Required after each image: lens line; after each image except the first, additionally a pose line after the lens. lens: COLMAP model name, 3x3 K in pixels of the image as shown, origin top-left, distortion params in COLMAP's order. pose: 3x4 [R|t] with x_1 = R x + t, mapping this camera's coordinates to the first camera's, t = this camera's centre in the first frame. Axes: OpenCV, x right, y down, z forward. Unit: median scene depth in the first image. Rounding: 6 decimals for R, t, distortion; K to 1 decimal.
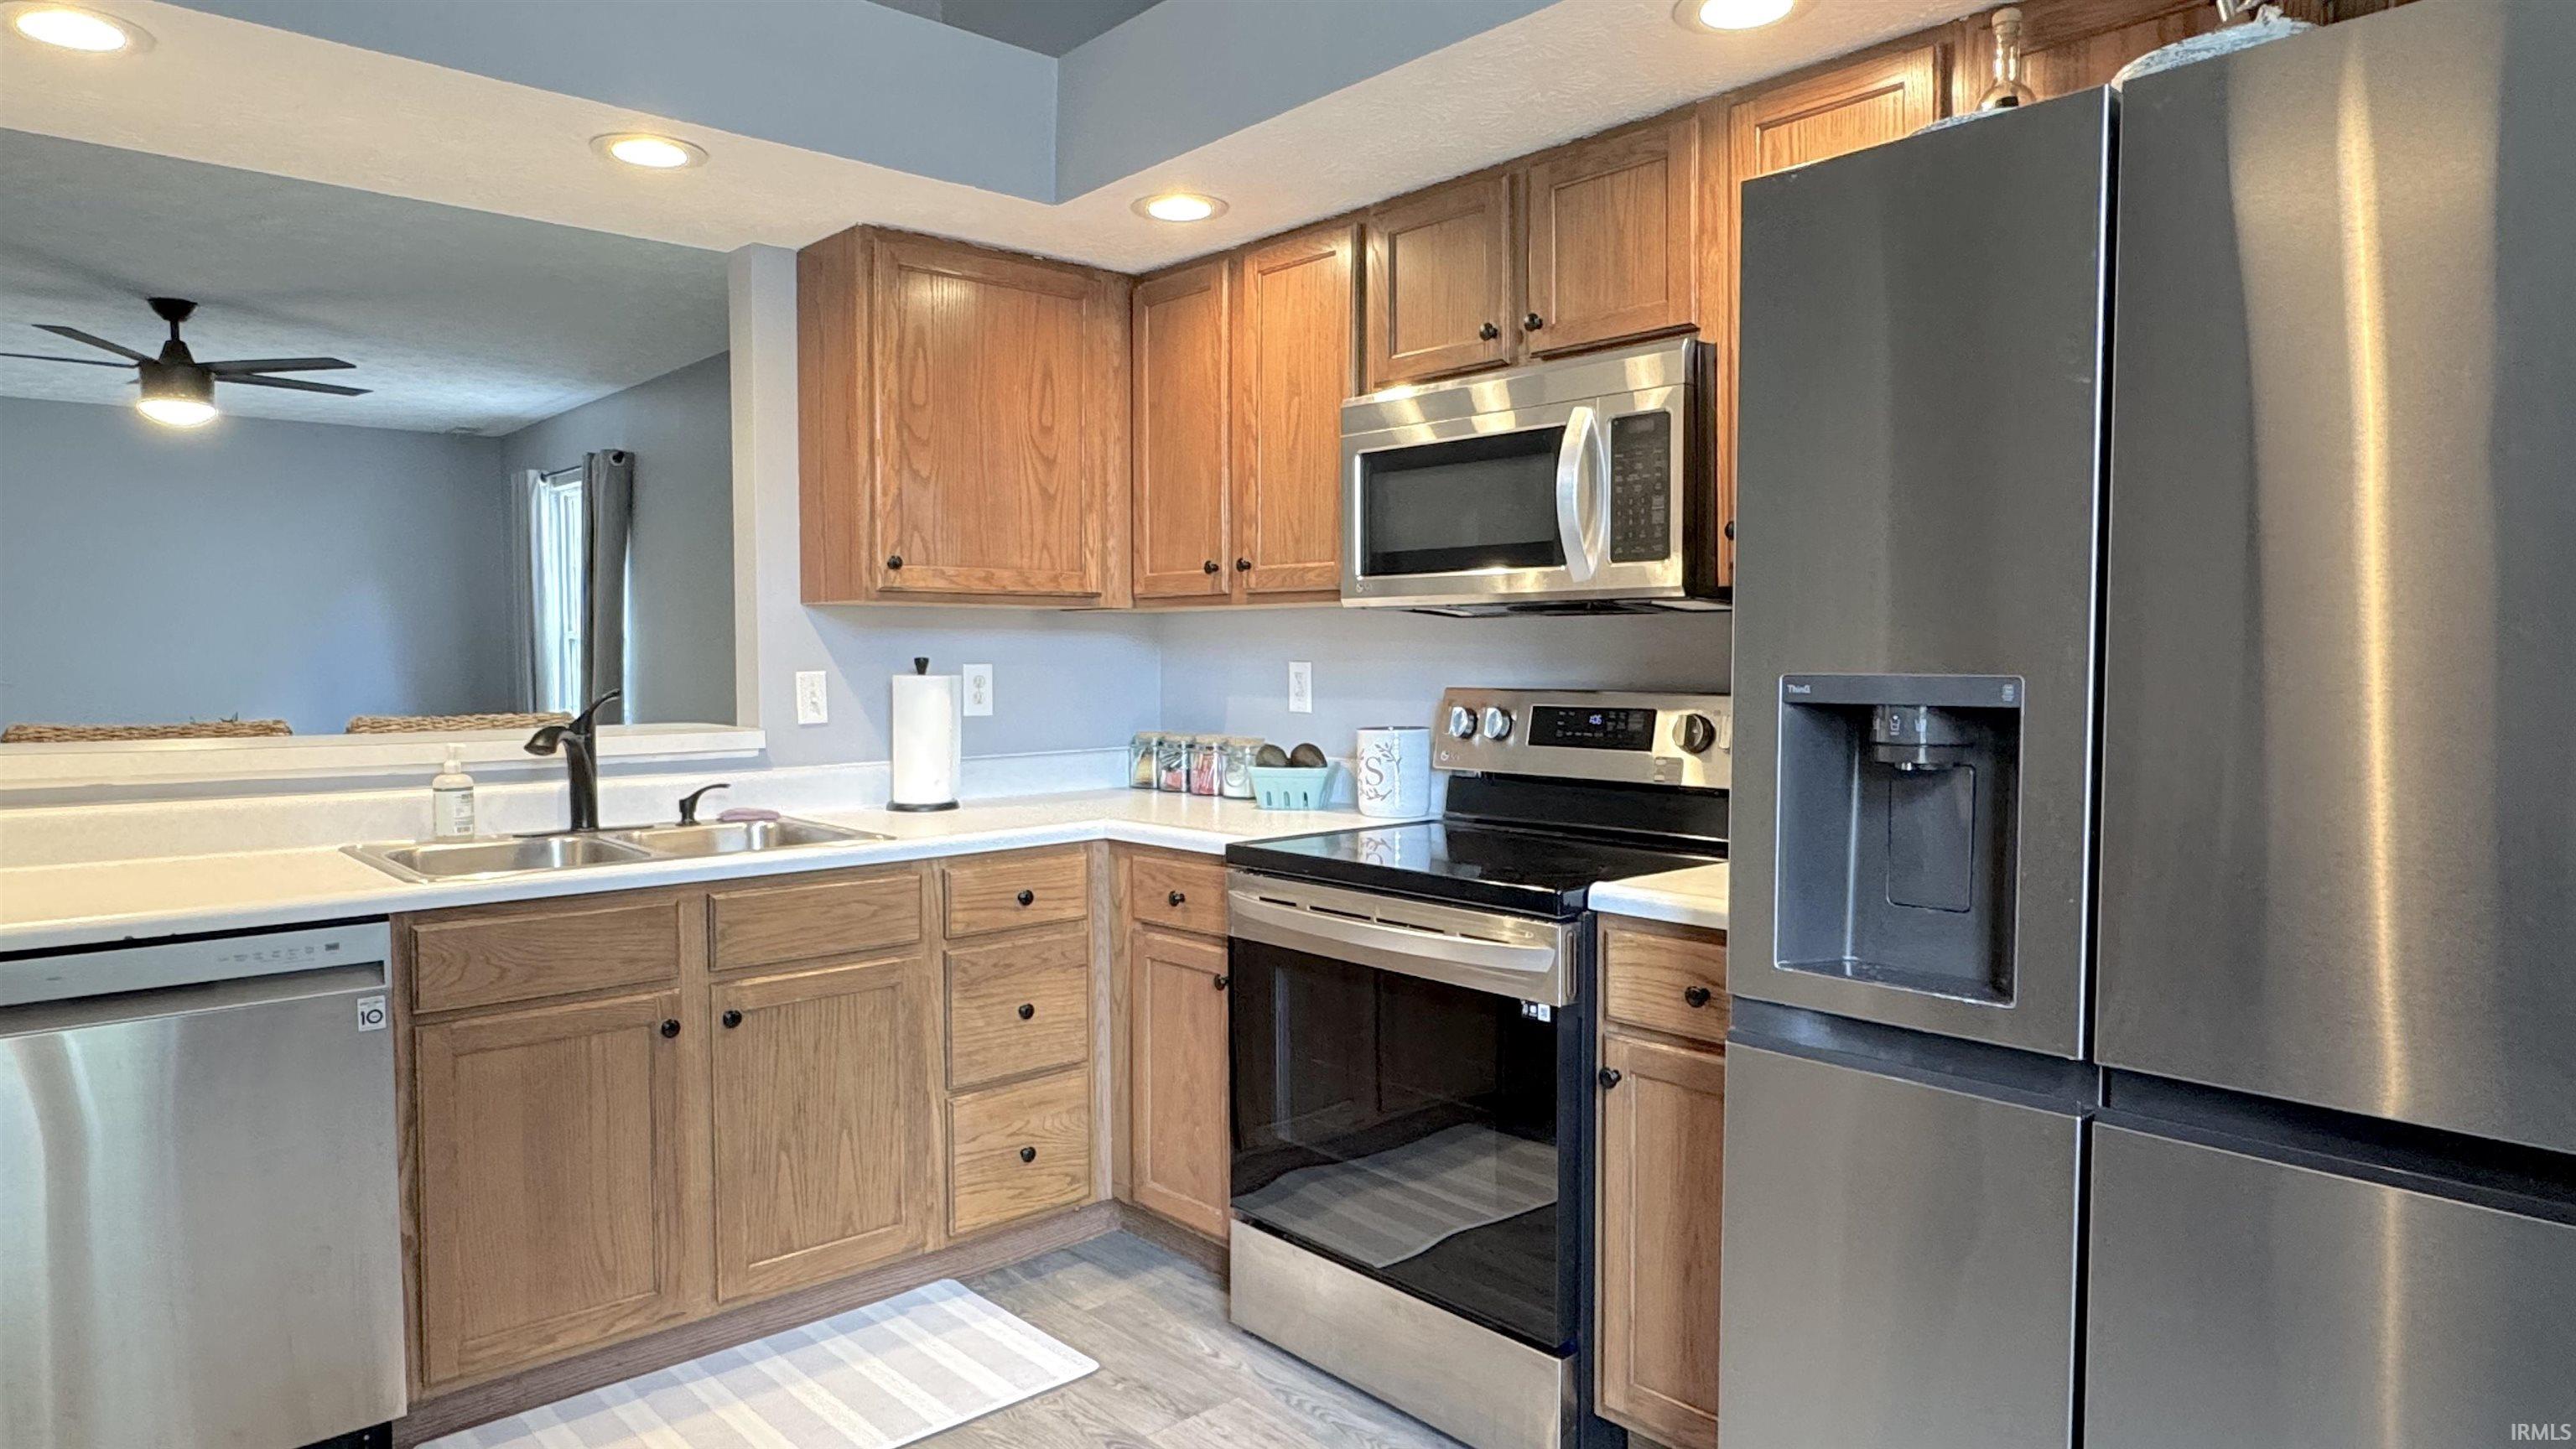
lens RADIAL K [[1530.4, 0, 1247.4], [0, 1530.4, 725.4], [0, 0, 1]] dist [-0.006091, 0.005099]
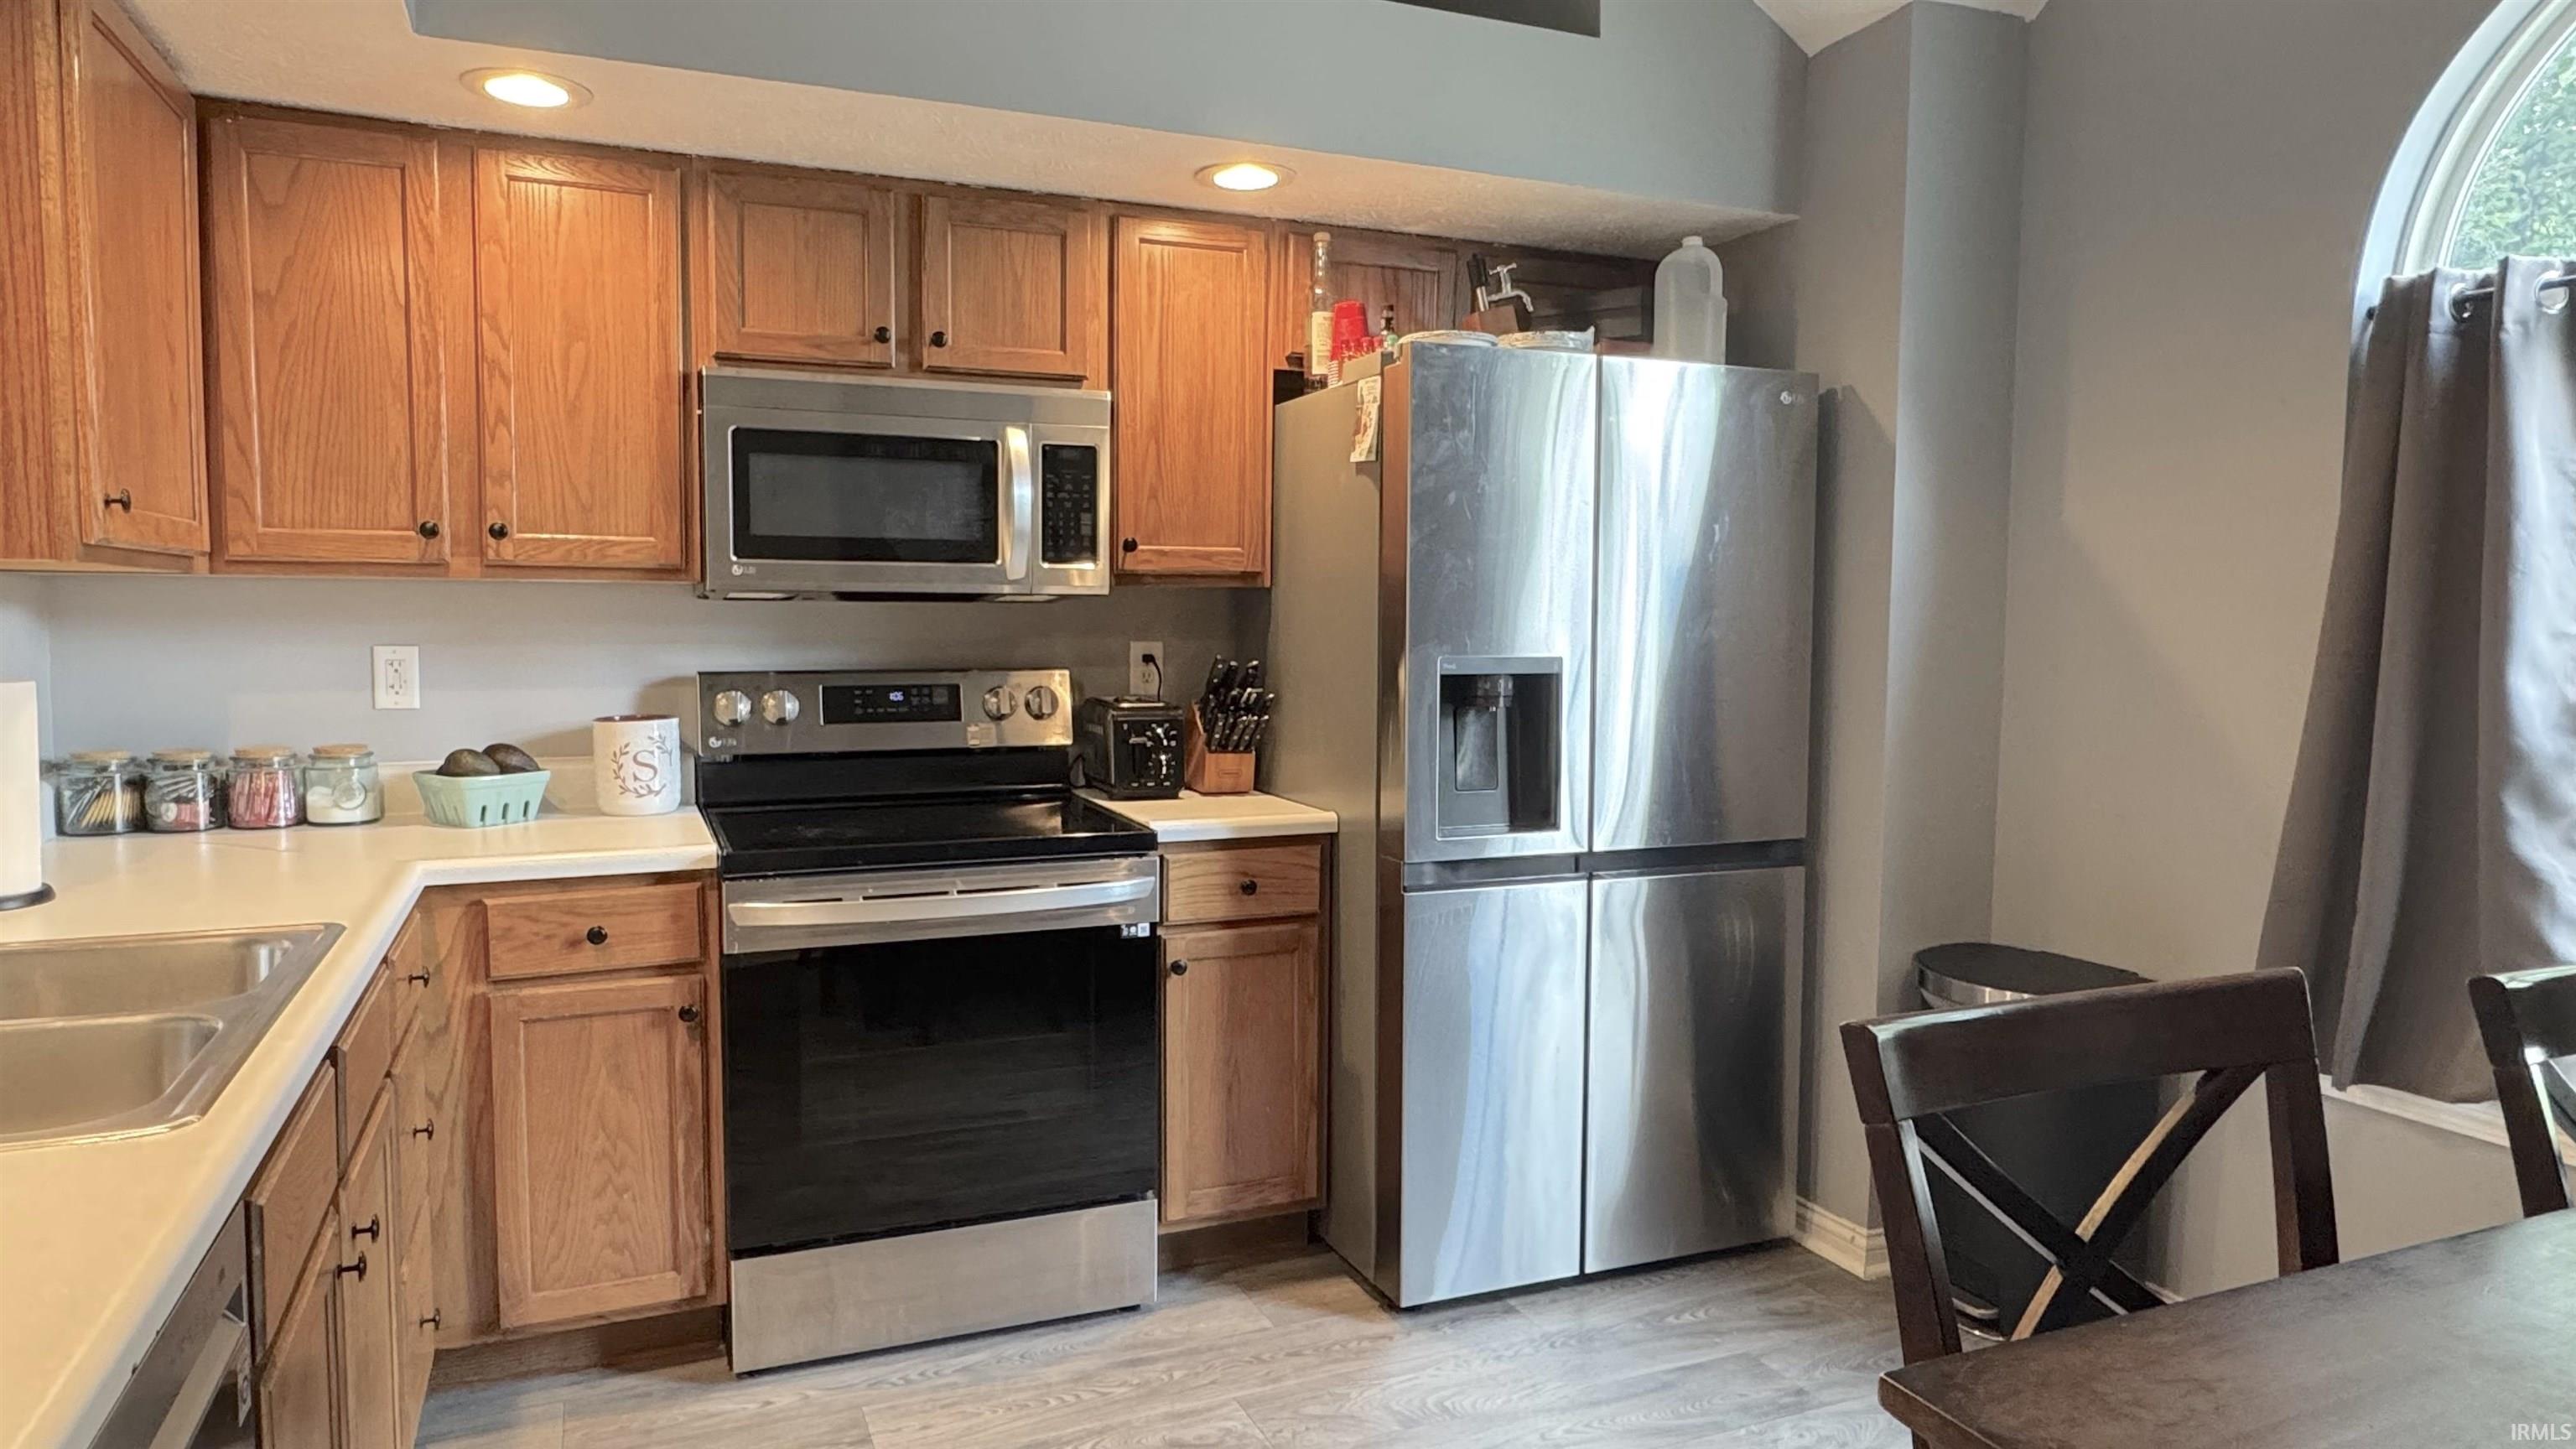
lens RADIAL K [[1530.4, 0, 1246.6], [0, 1530.4, 726.3], [0, 0, 1]] dist [-0.006091, 0.005099]
pose [[0.311517, -0.069217, 0.947716, -0.721227], [0.037097, 0.997469, 0.060657, -0.038528], [-0.949516, 0.016262, 0.313296, 0.397637]]
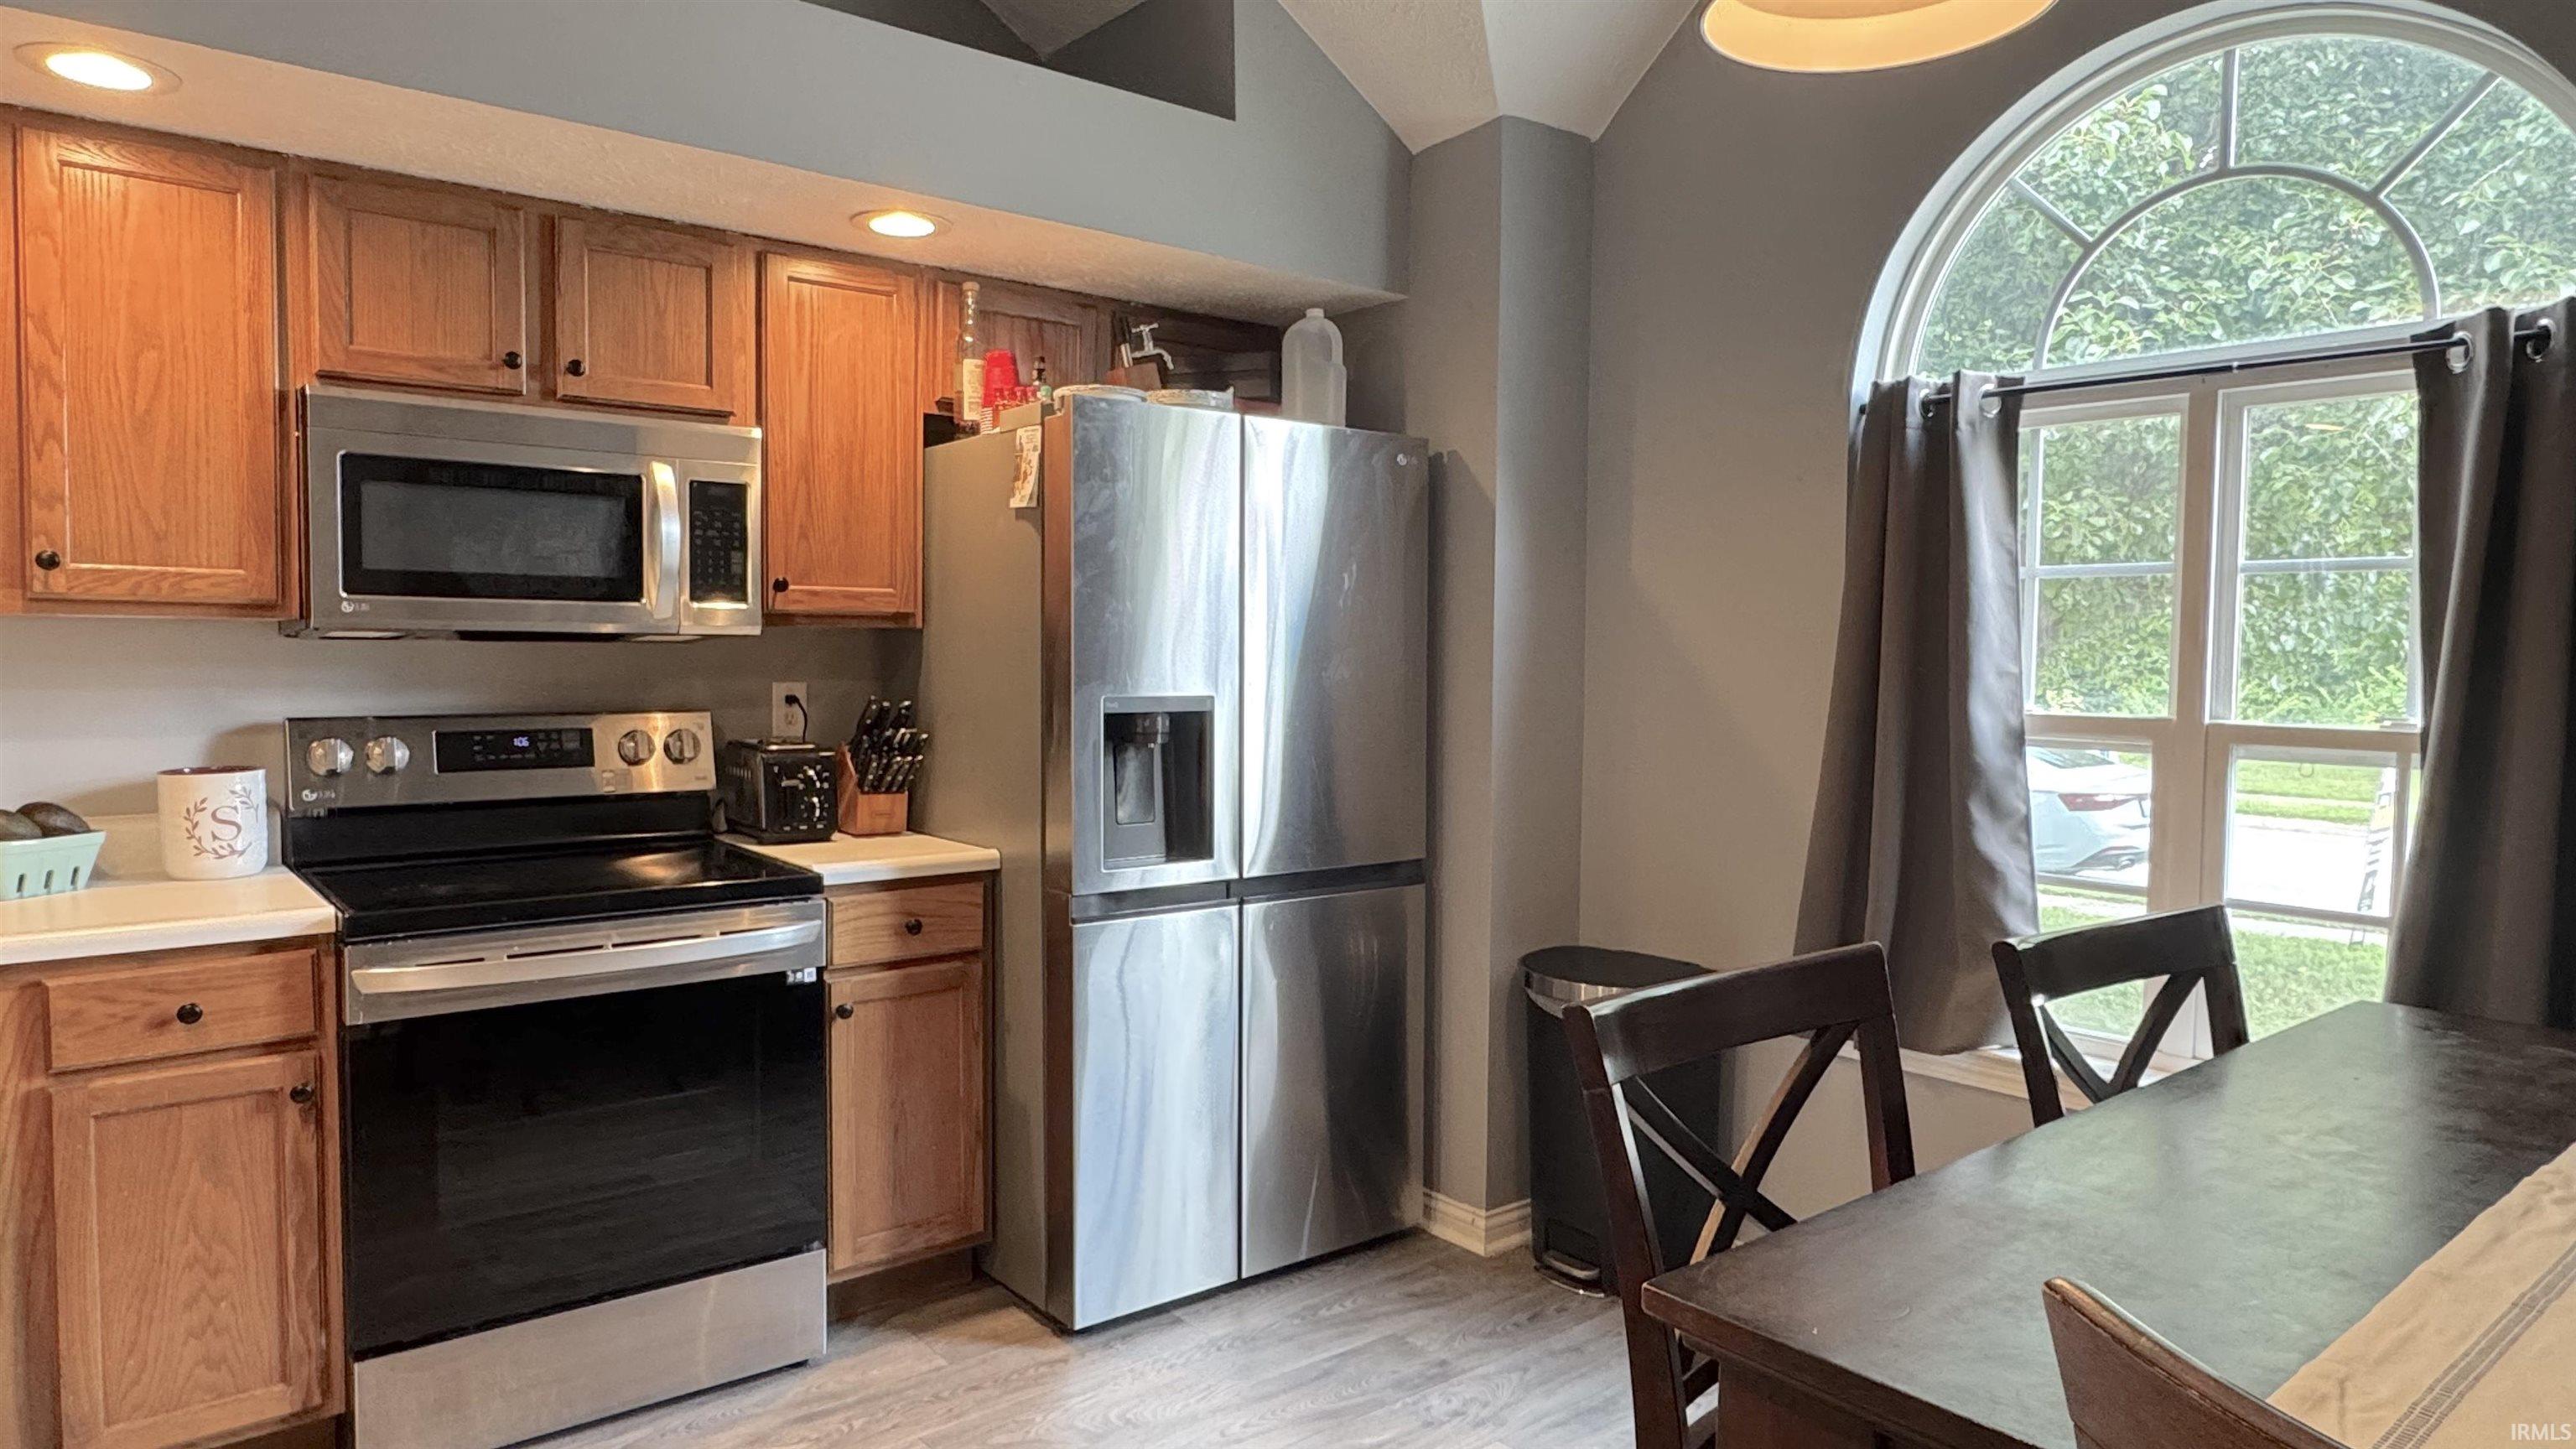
lens RADIAL K [[1530.4, 0, 1245.7], [0, 1530.4, 728.4], [0, 0, 1]] dist [-0.006091, 0.005099]
pose [[0.041327, -0.049112, 0.997938, -0.765224], [0.037822, 0.998152, 0.047557, -0.042279], [-0.998430, 0.035778, 0.043108, 0.445676]]
